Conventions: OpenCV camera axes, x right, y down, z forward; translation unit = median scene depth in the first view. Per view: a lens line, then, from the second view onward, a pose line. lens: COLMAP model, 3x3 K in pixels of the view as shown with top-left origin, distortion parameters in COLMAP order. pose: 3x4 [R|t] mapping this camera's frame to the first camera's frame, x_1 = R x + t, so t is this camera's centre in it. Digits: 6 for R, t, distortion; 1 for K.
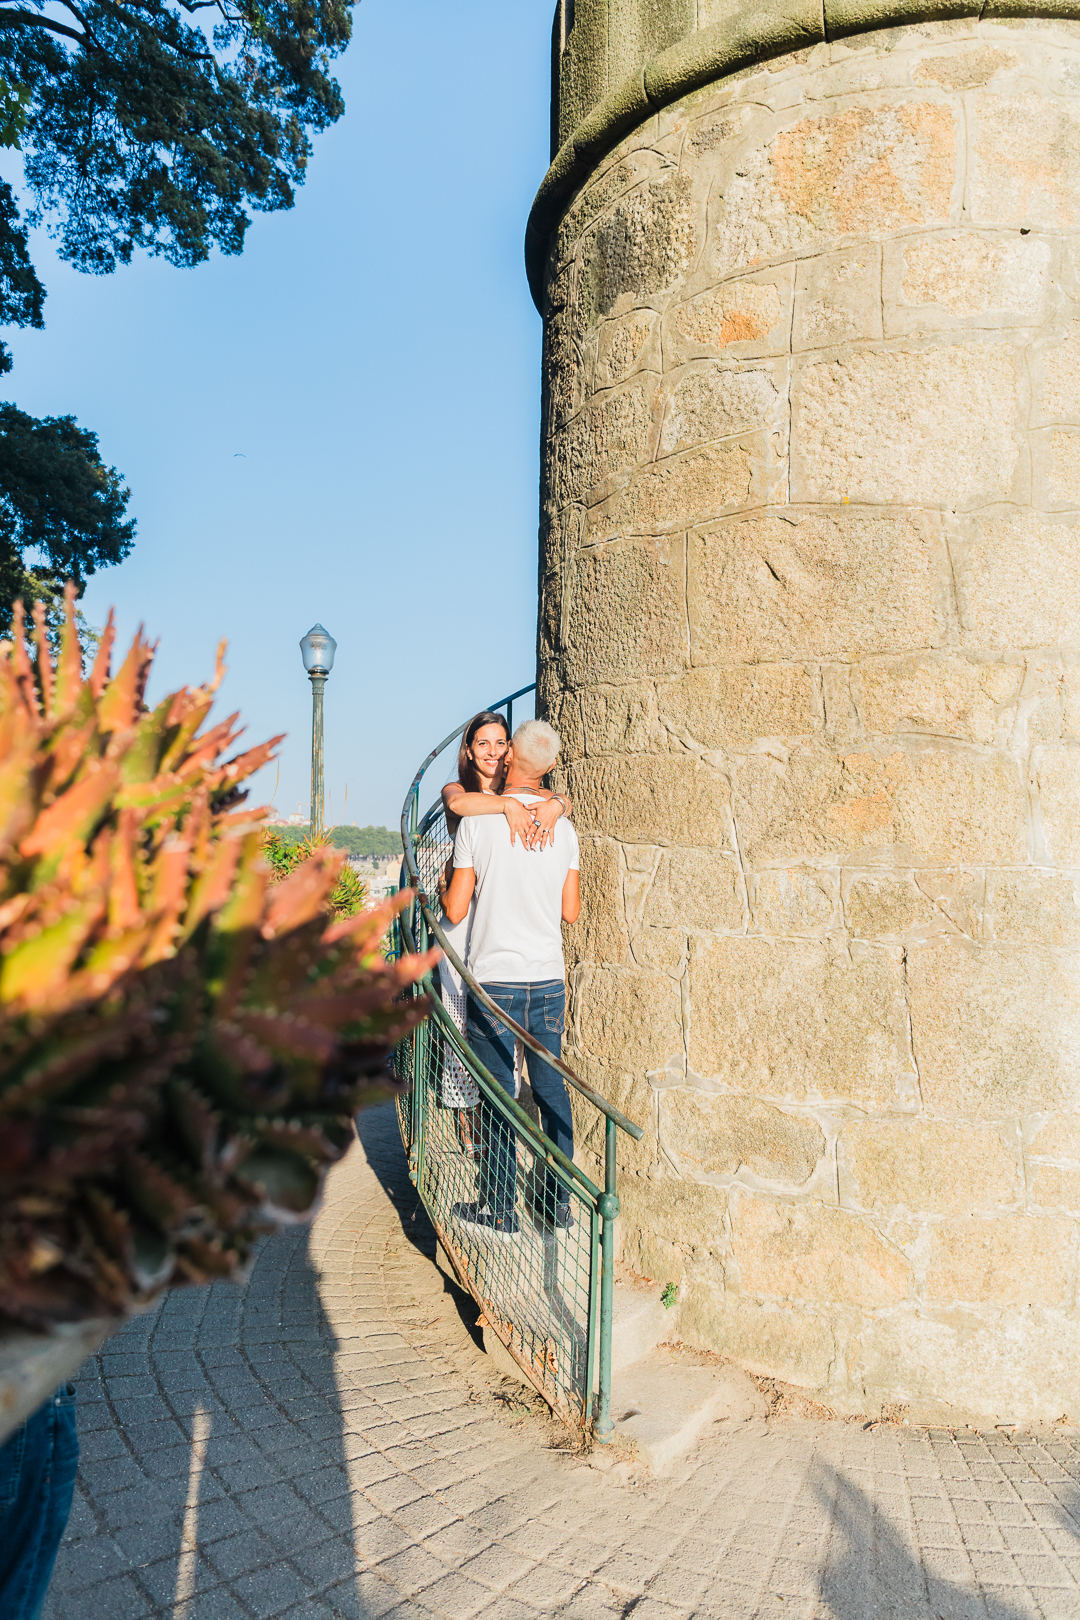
lens RADIAL K [[1129.3, 0, 540.0], [0, 1129.3, 810.0], [0, 0, 1]] dist [-0.075274, 0.040212]
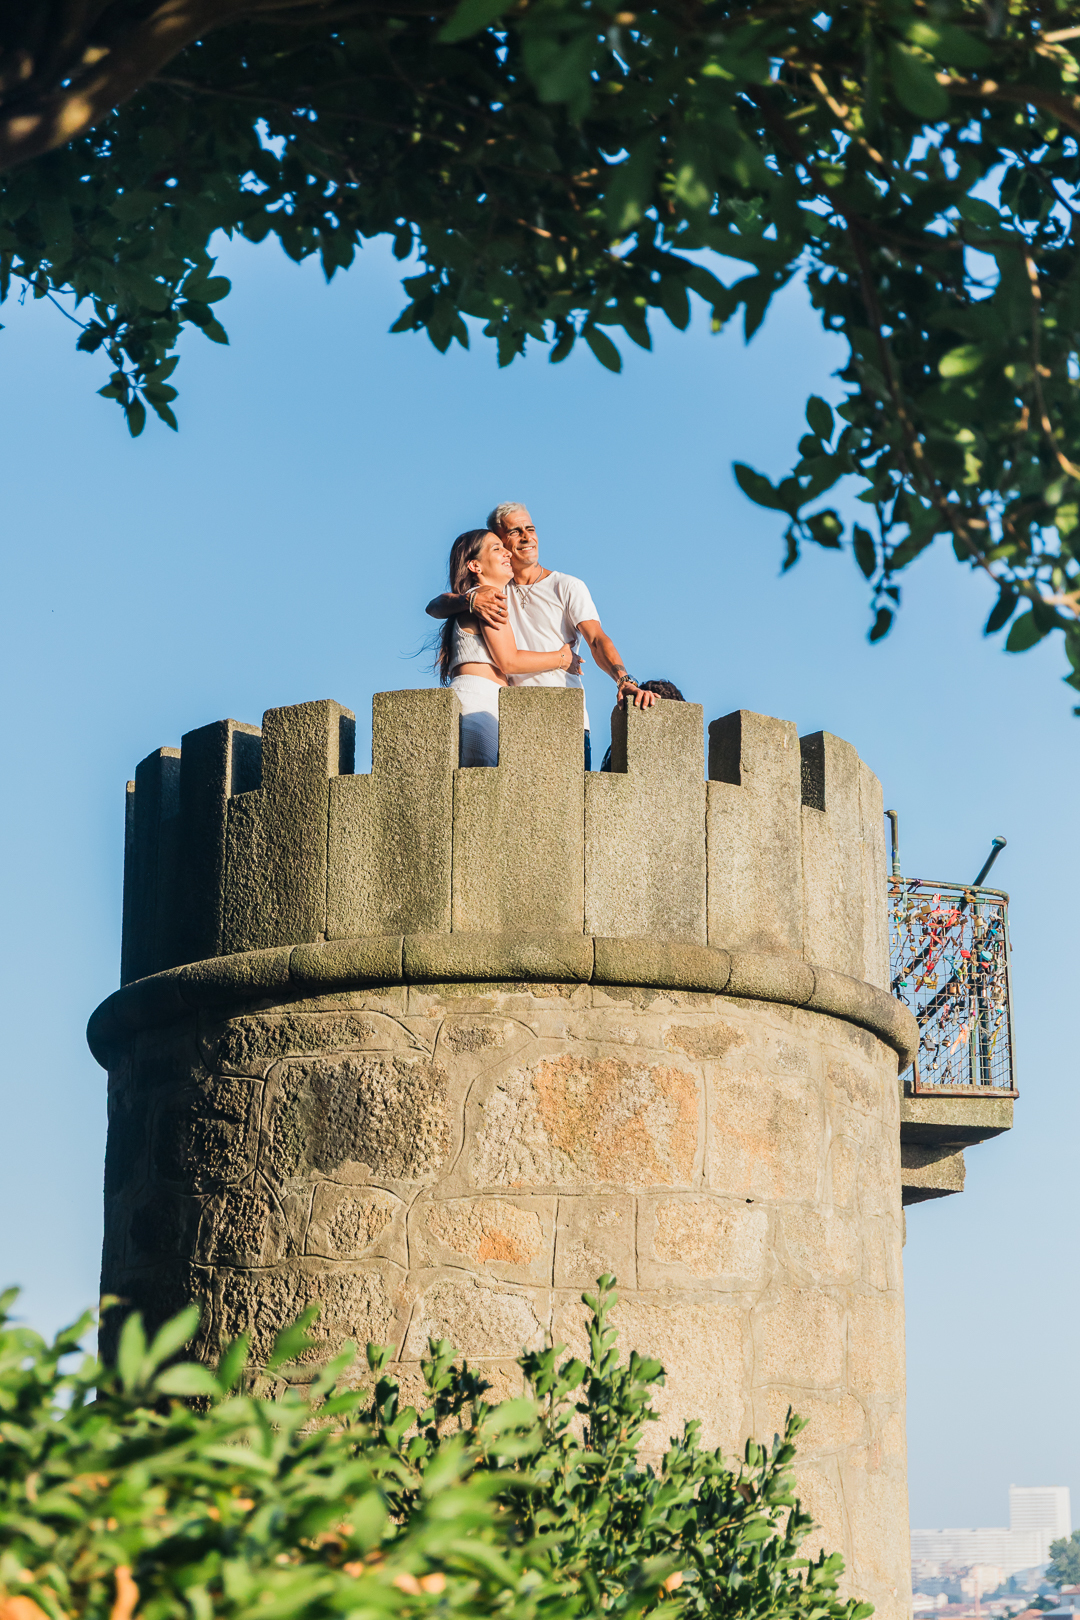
lens RADIAL K [[3226.6, 0, 540.0], [0, 3226.6, 810.0], [0, 0, 1]] dist [-0.007298, 0.081091]
pose [[0.837599, 0.132958, 0.529858, -1.471565], [-0.021578, 0.977225, -0.211106, -0.210149], [-0.545859, 0.165389, 0.821392, -1.582493]]
